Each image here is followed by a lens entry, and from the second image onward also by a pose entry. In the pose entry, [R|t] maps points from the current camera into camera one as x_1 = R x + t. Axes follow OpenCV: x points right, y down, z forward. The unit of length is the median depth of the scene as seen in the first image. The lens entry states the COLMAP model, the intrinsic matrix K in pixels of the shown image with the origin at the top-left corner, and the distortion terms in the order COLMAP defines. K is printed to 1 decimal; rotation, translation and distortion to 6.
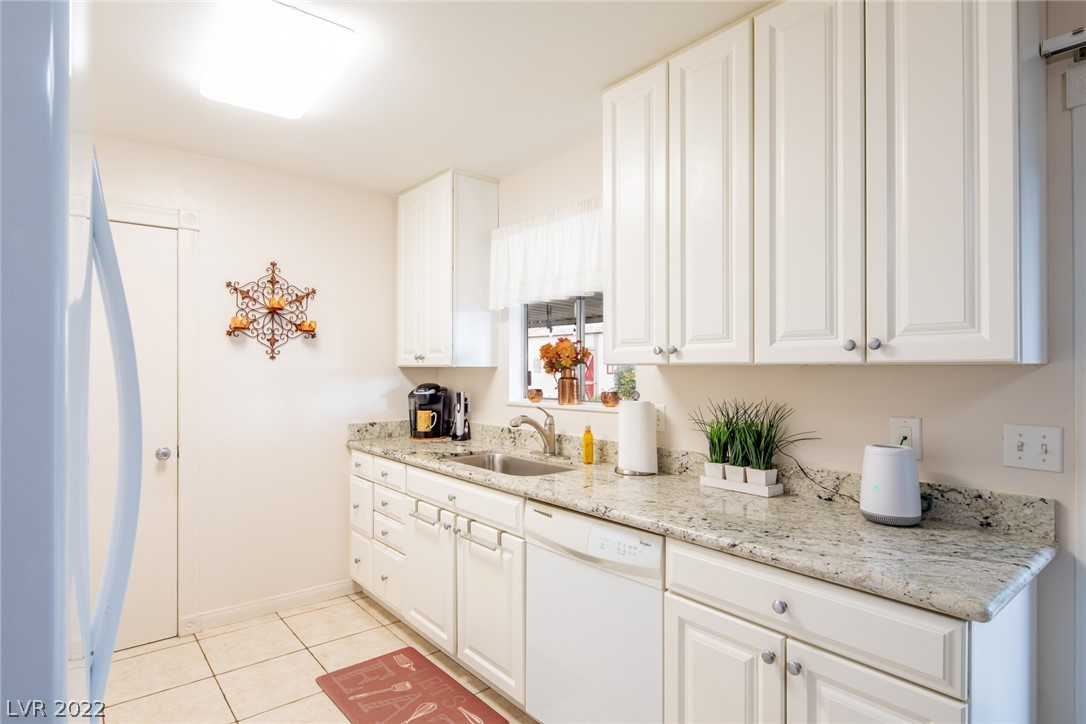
lens RADIAL K [[539.3, 0, 539.8], [0, 539.3, 367.4], [0, 0, 1]] dist [-0.000048, -0.000359]
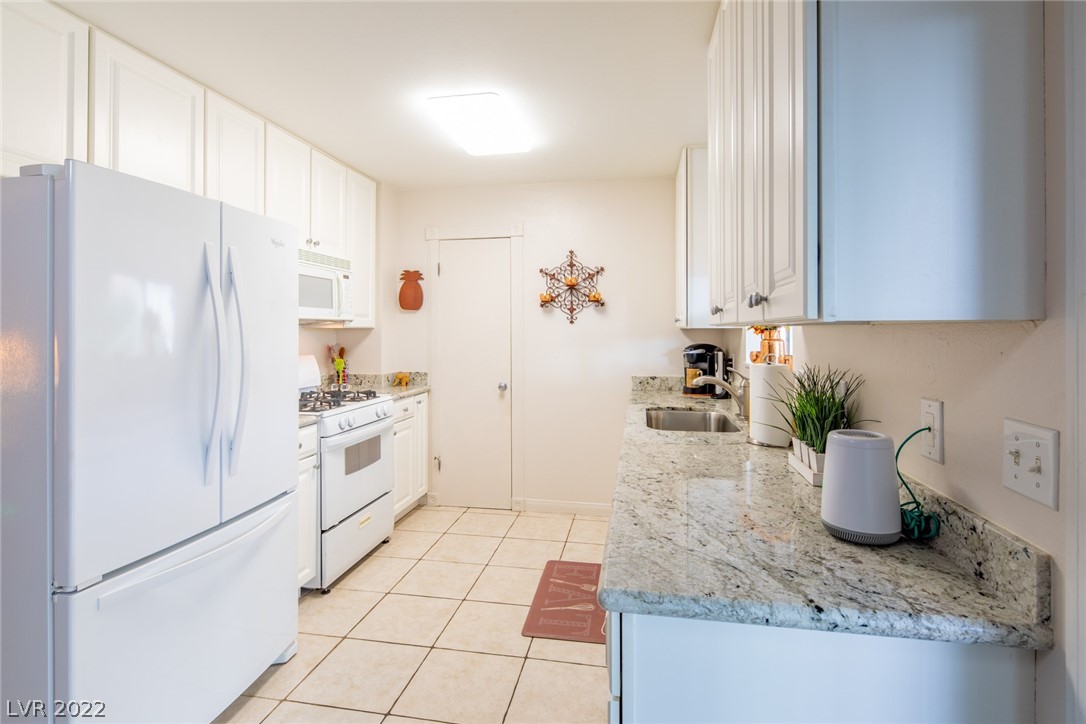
lens RADIAL K [[516.9, 0, 563.0], [0, 516.9, 328.1], [0, 0, 1]] dist [-0.003708, -0.000737]
pose [[0.690454, -0.006146, -0.723350, 0.427985], [0.004839, 0.999981, -0.003878, 0.001292], [0.723360, -0.000822, 0.690471, 0.106610]]
